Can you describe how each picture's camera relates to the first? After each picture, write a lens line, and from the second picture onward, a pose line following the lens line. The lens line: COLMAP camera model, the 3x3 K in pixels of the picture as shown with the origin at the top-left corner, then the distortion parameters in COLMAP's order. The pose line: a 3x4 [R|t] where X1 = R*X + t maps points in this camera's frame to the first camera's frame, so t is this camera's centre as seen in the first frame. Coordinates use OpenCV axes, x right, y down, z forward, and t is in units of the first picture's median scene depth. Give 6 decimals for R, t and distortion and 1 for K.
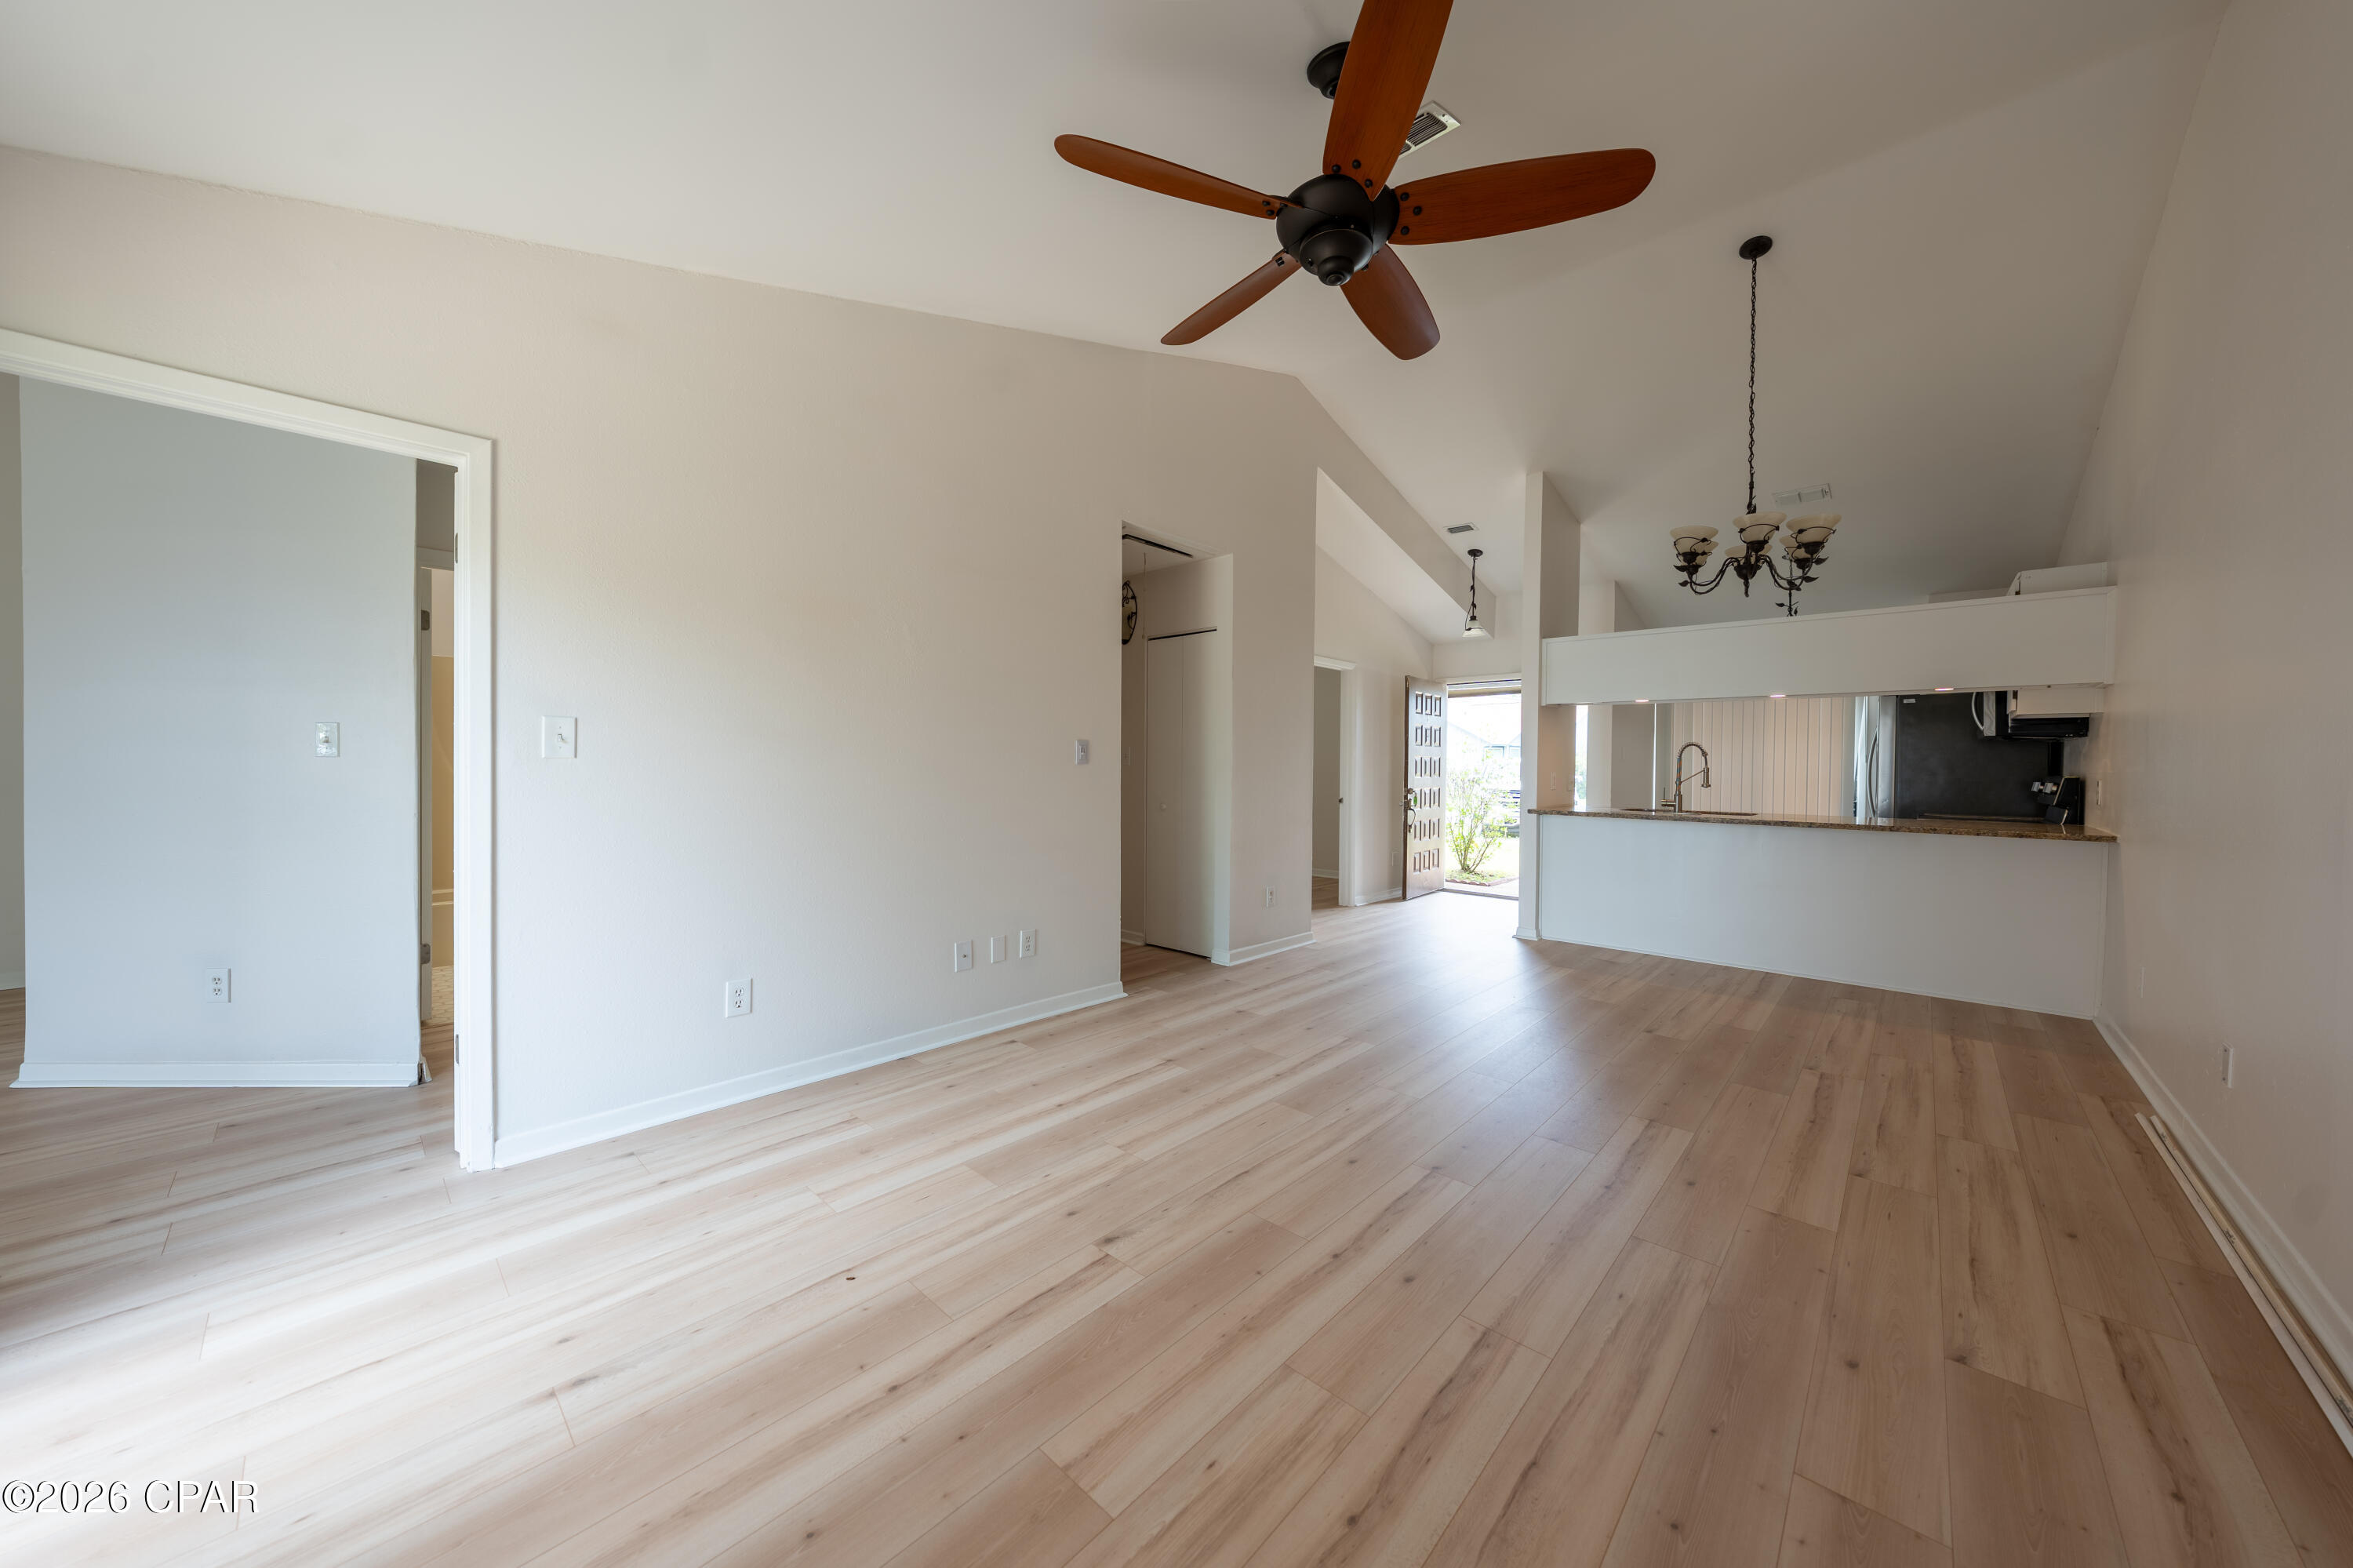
lens RADIAL K [[798.6, 0, 1172.9], [0, 798.6, 775.2], [0, 0, 1]] dist [-0.003055, 0.000411]
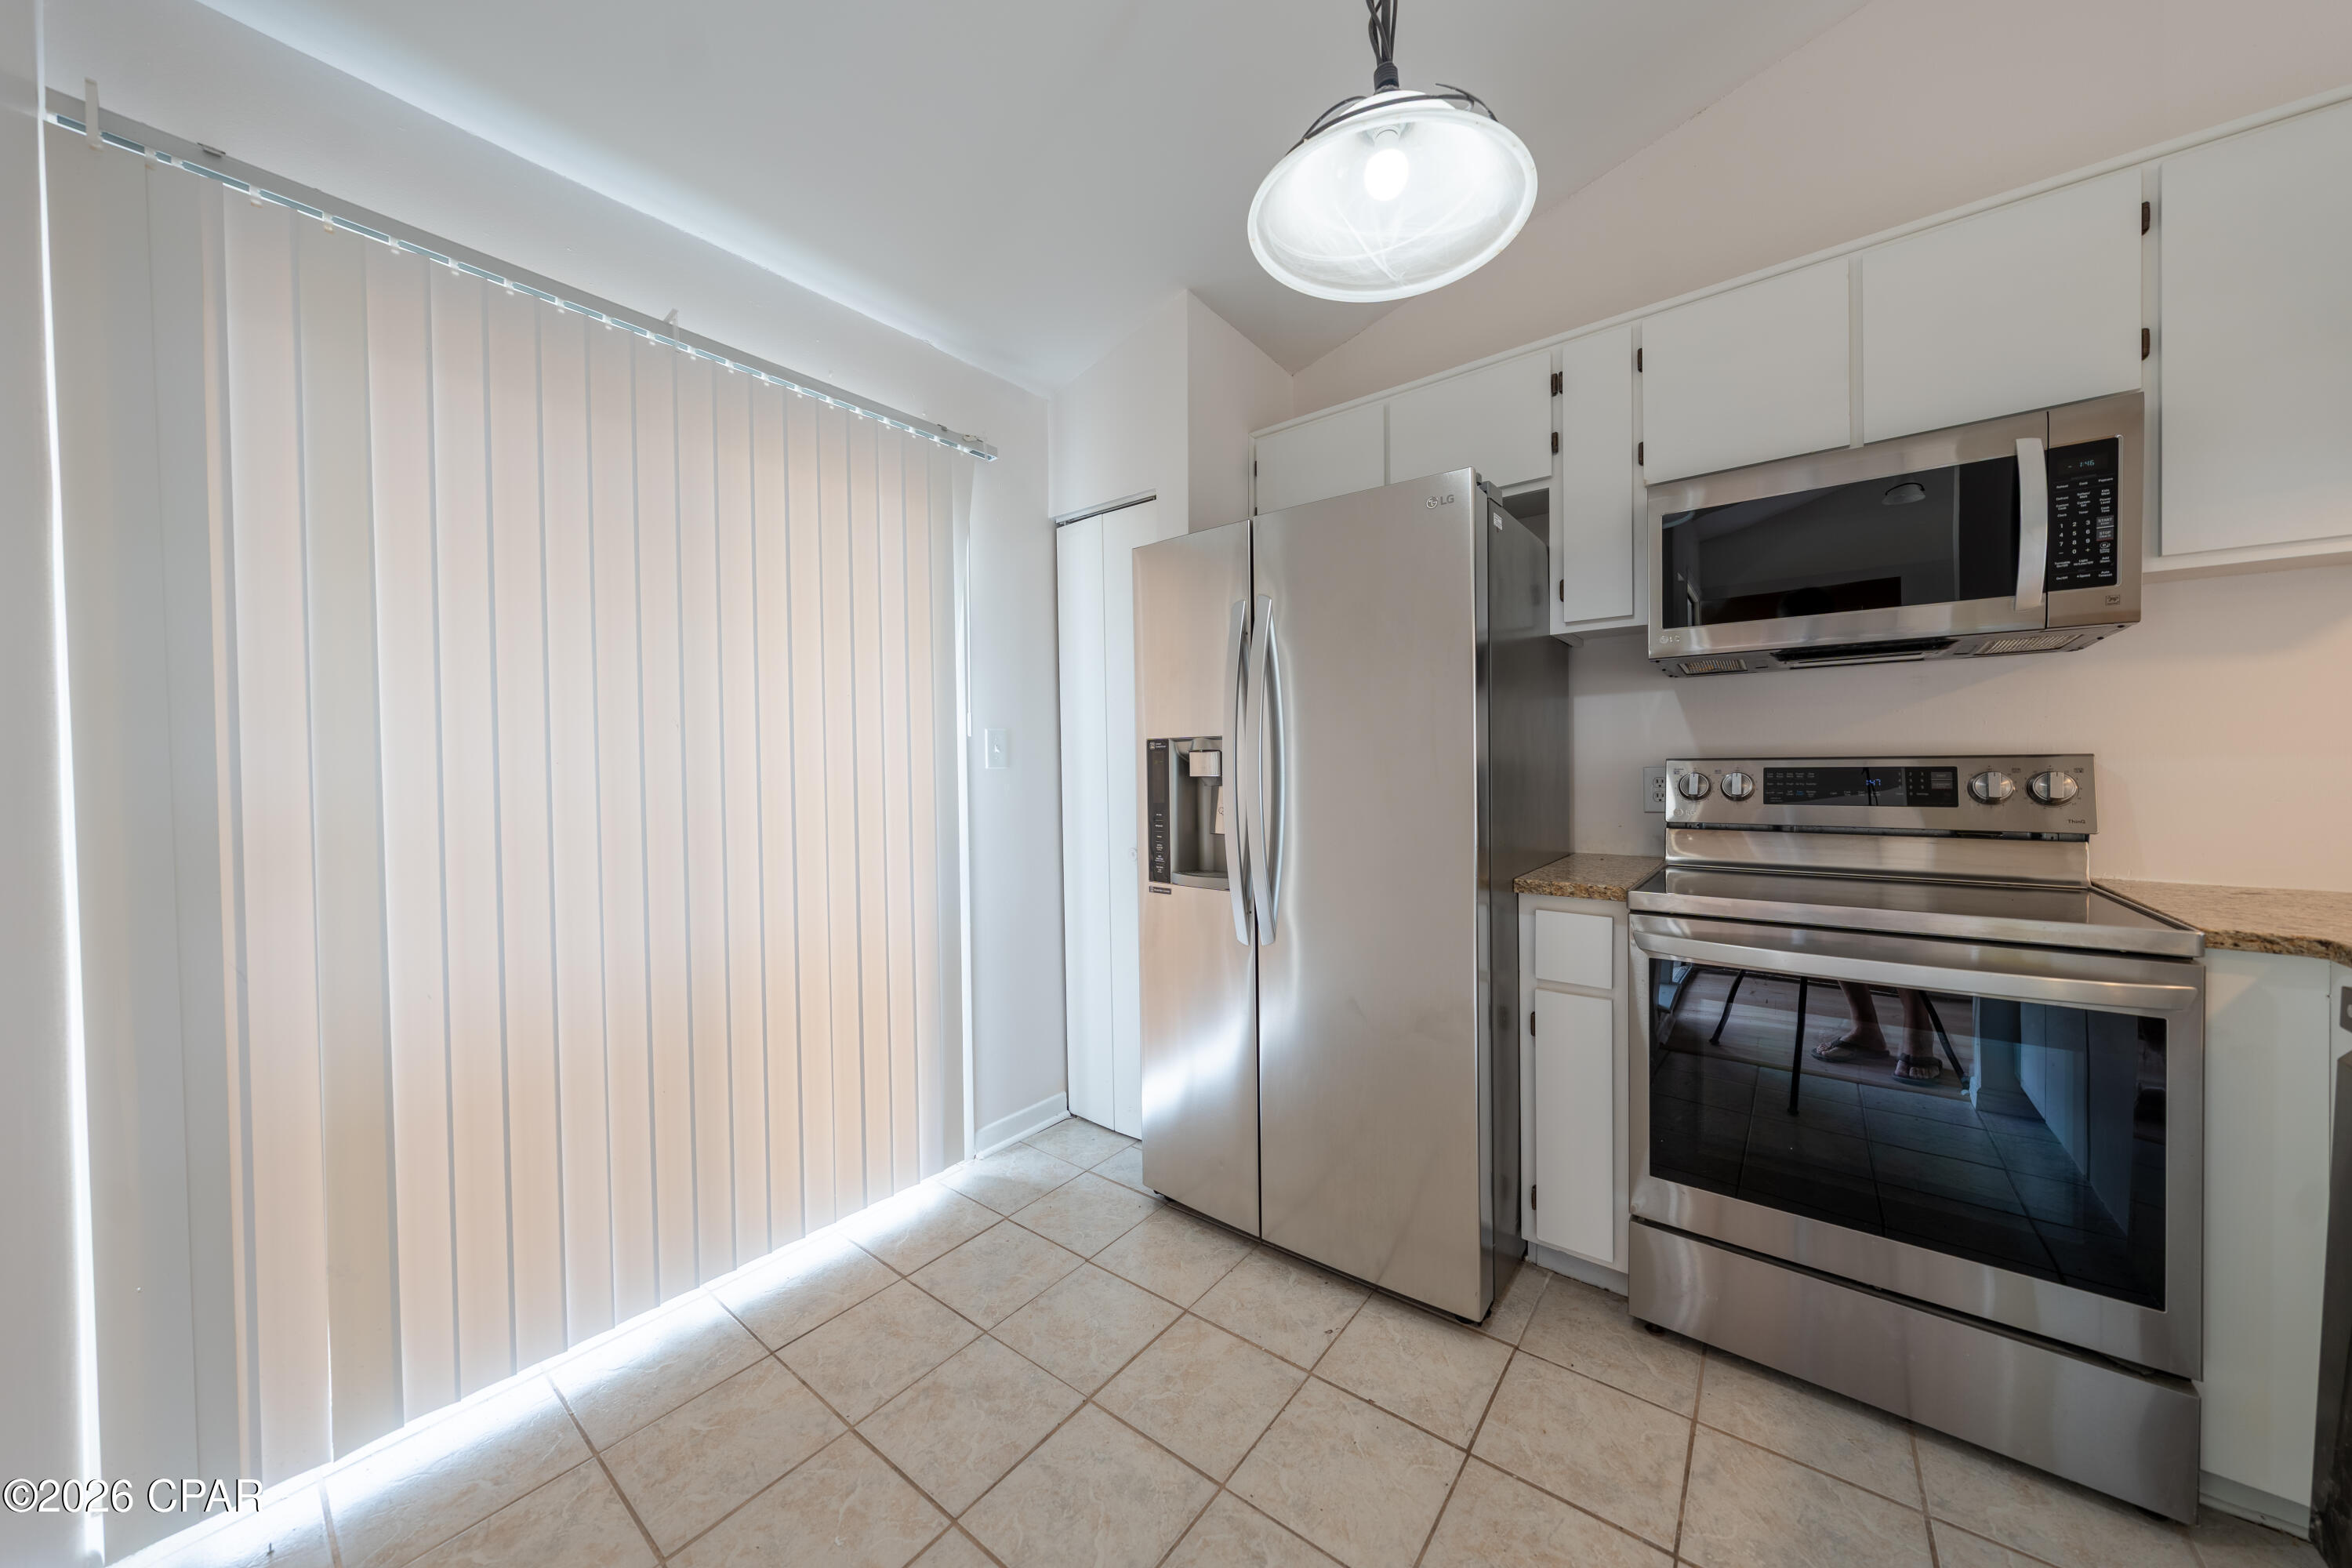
lens RADIAL K [[798.2, 0, 1182.4], [0, 798.2, 777.1], [0, 0, 1]] dist [-0.003055, 0.000411]
pose [[-0.091394, -0.023413, 0.995540, 1.125851], [0.020147, 0.999475, 0.025355, -0.006638], [-0.995611, 0.022375, -0.090874, 2.072469]]
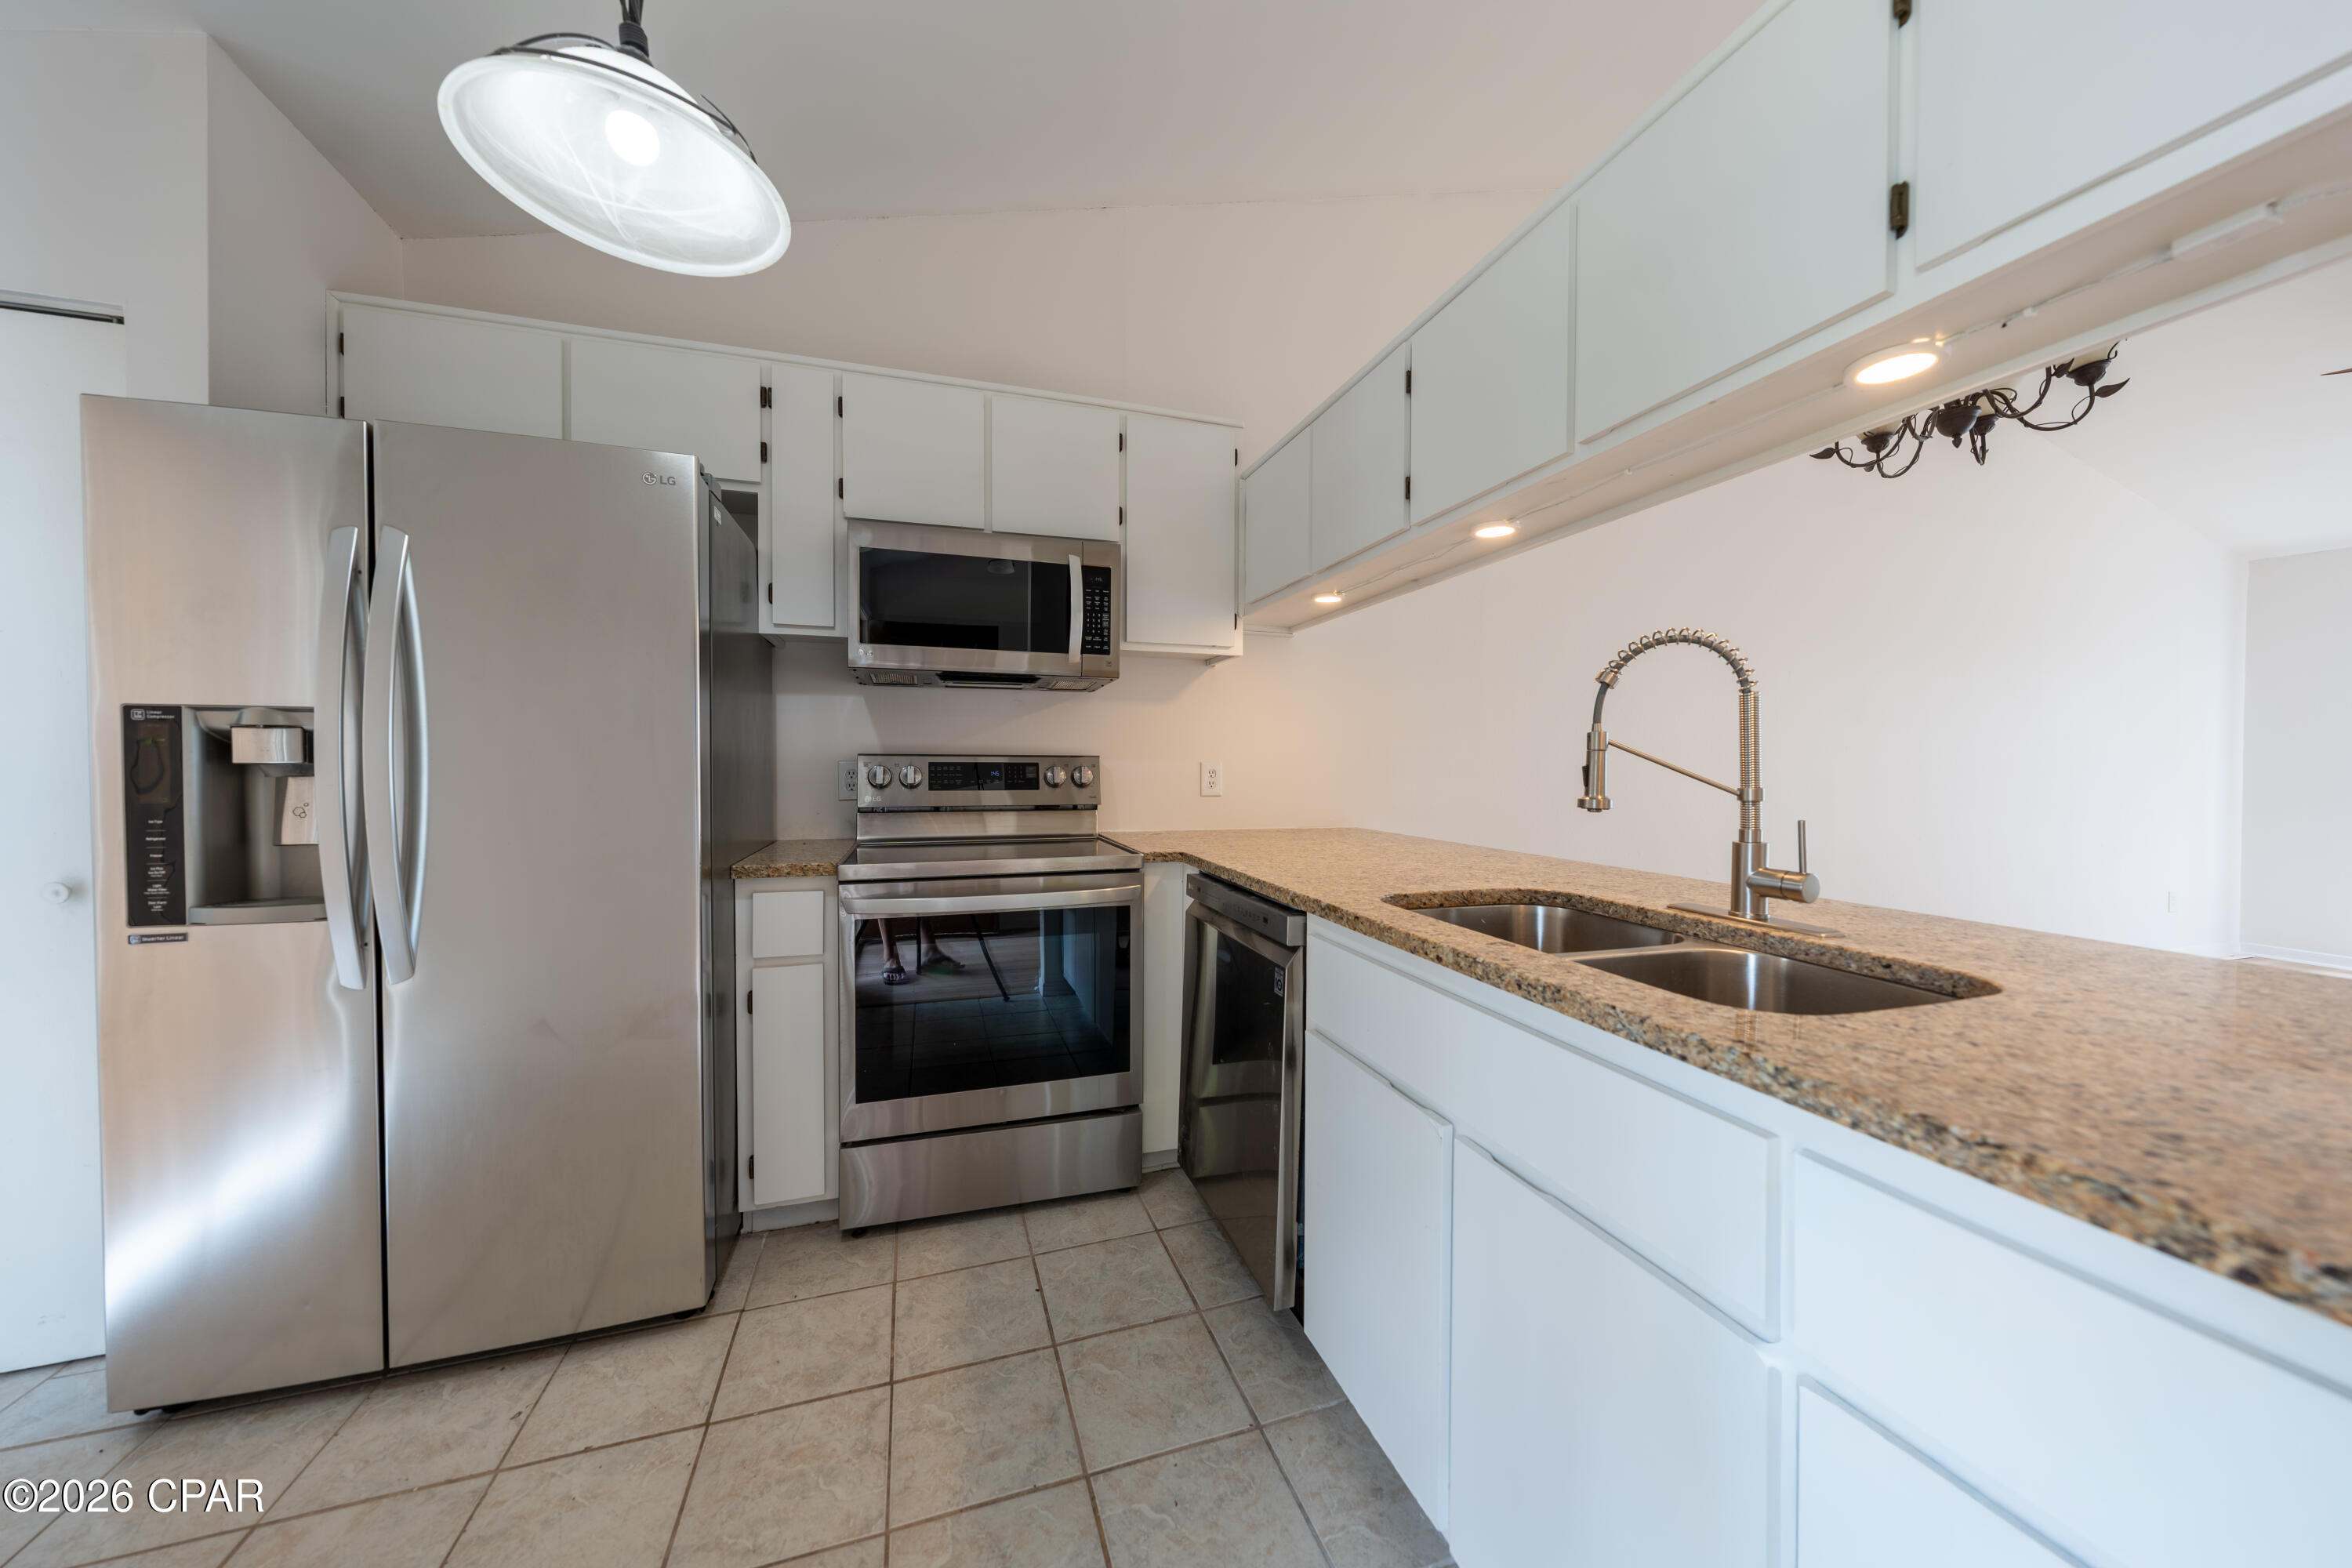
lens RADIAL K [[798.2, 0, 1177.3], [0, 798.2, 777.8], [0, 0, 1]] dist [-0.003055, 0.000411]
pose [[-0.871750, -0.024121, 0.489356, 1.097180], [-0.009175, 0.999416, 0.032918, -0.001927], [-0.489865, 0.024207, -0.871462, 2.137267]]
